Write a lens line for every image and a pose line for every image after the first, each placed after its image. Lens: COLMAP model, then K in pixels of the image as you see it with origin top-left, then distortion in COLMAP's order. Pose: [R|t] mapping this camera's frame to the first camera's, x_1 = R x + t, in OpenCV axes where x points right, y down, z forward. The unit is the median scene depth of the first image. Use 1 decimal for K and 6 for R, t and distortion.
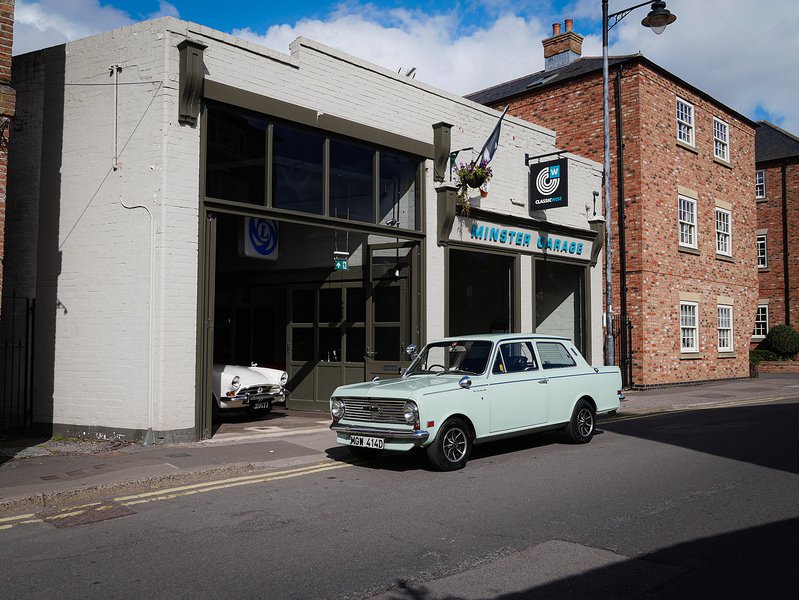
lens RADIAL K [[713.3, 0, 399.7], [0, 713.3, 303.0], [0, 0, 1]] dist [-0.005704, -0.016183]
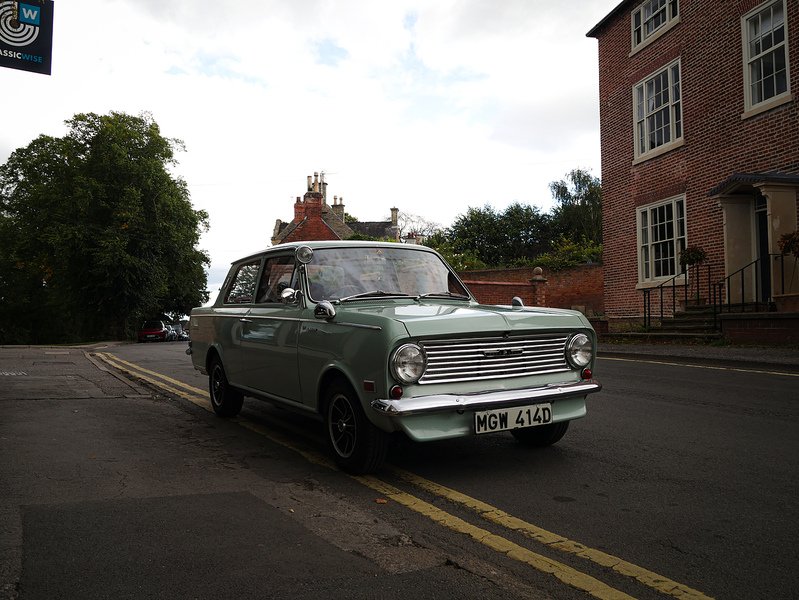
lens RADIAL K [[678.6, 0, 400.4], [0, 678.6, 303.0], [0, 0, 1]] dist [-0.005591, -0.012512]
pose [[0.206488, 0.028846, 0.978024, -0.295835], [-0.046876, 0.998709, -0.019559, 0.069696], [-0.977326, -0.041807, 0.207574, 0.542355]]
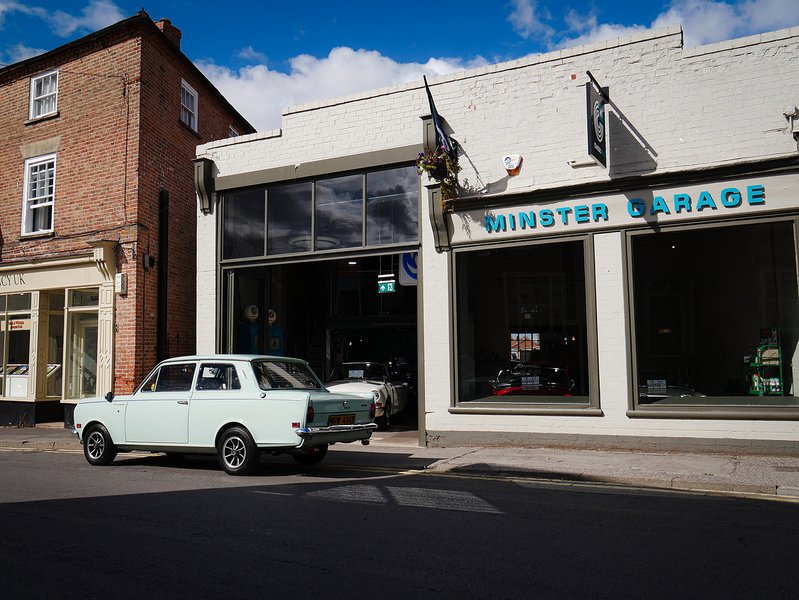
lens RADIAL K [[713.3, 0, 398.7], [0, 713.3, 305.1], [0, 0, 1]] dist [-0.005704, -0.016183]
pose [[0.297065, -0.081831, -0.951344, 0.789771], [0.060819, 0.995920, -0.066674, 0.036686], [0.952918, -0.038053, 0.300829, 0.618103]]
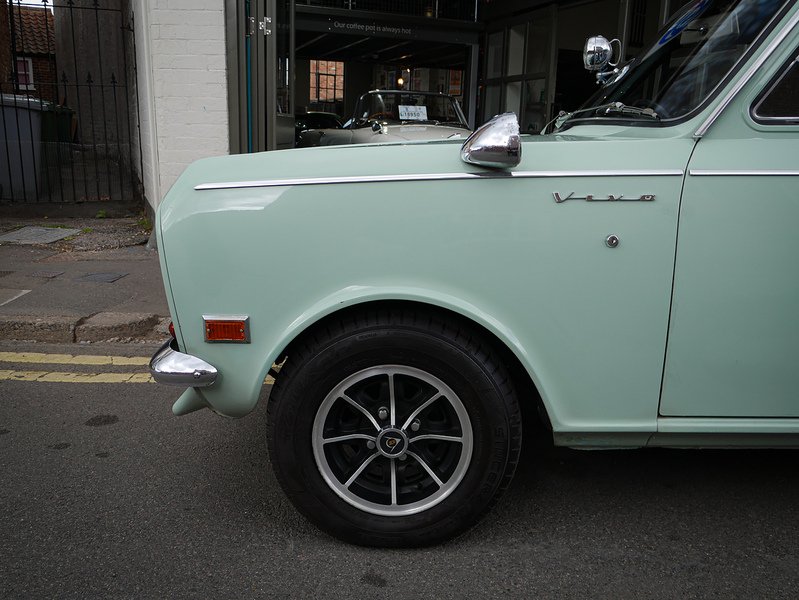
lens RADIAL K [[713.3, 0, 399.3], [0, 713.3, 292.3], [0, 0, 1]] dist [-0.005704, -0.016183]
pose [[0.722340, 0.171350, -0.669973, 0.115007], [0.012193, 0.965510, 0.260081, 0.054825], [0.691431, -0.196036, 0.695337, 0.467428]]
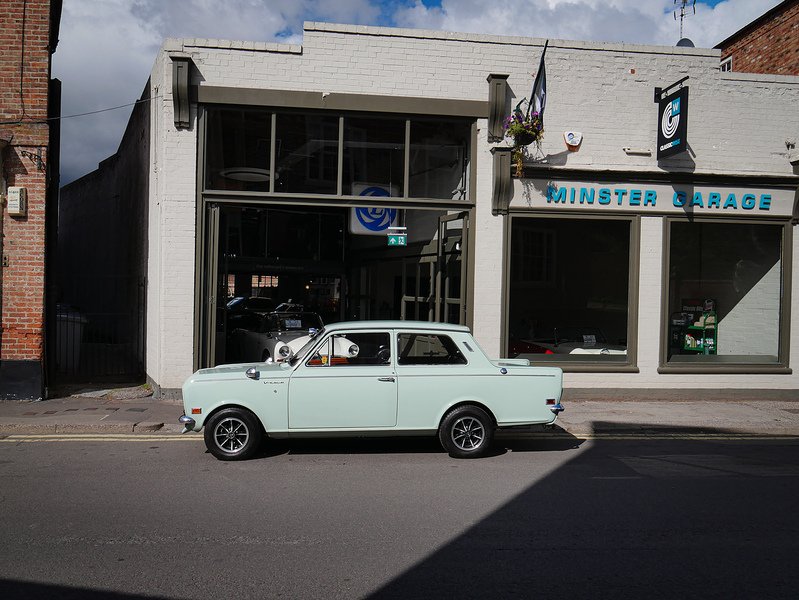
lens RADIAL K [[678.6, 0, 400.4], [0, 678.6, 304.0], [0, 0, 1]] dist [-0.005591, -0.012512]
pose [[0.775162, 0.029080, -0.631093, 0.454998], [0.011035, 0.998164, 0.059548, -0.018486], [0.631667, -0.053123, 0.773418, 0.235593]]
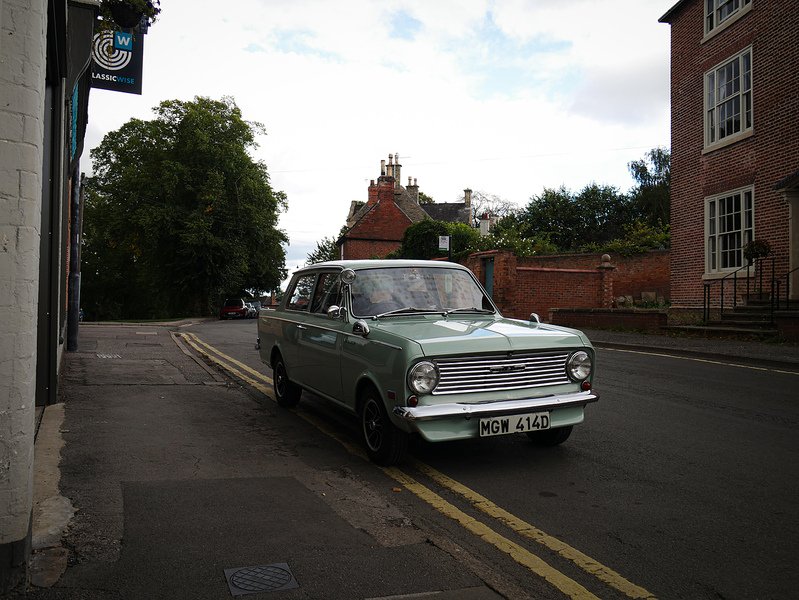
lens RADIAL K [[678.6, 0, 403.5], [0, 678.6, 302.2], [0, 0, 1]] dist [-0.005591, -0.012512]
pose [[0.309442, 0.001286, 0.950917, -0.341654], [-0.060673, 0.997988, 0.018395, 0.048297], [-0.948981, -0.063387, 0.308897, 0.507406]]
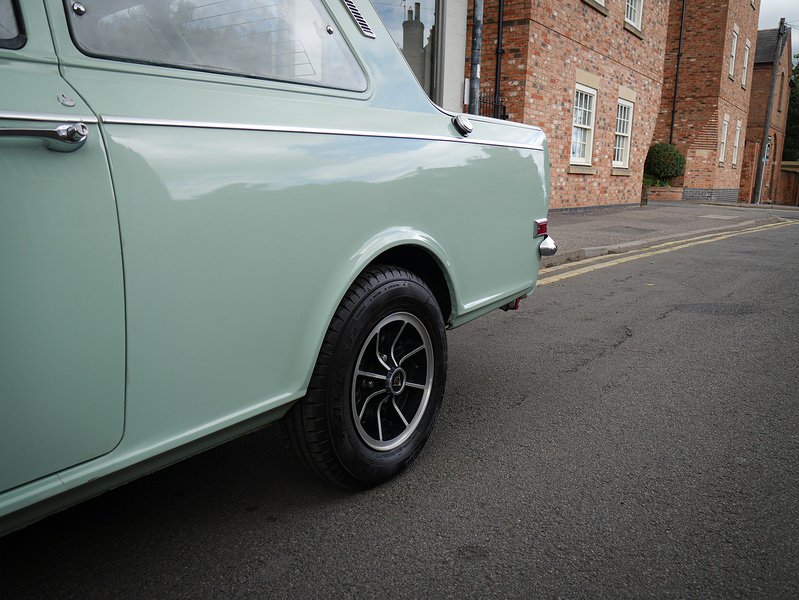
lens RADIAL K [[678.6, 0, 394.5], [0, 678.6, 302.9], [0, 0, 1]] dist [-0.005591, -0.012512]
pose [[0.980456, -0.012898, 0.196315, 0.147897], [-0.035507, 0.969863, 0.241051, 0.067595], [-0.193507, -0.243310, 0.950450, 0.548083]]
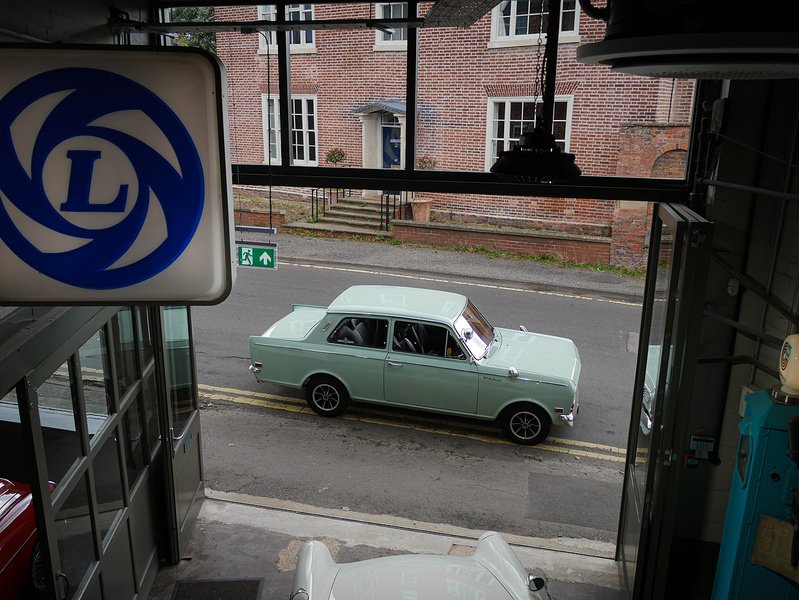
lens RADIAL K [[678.6, 0, 402.2], [0, 678.6, 298.5], [0, 0, 1]] dist [-0.005591, -0.012512]
pose [[-0.548420, -0.234296, 0.802708, -0.405278], [-0.062424, 0.968737, 0.240109, -0.117630], [-0.833870, 0.081572, -0.545900, 1.006706]]
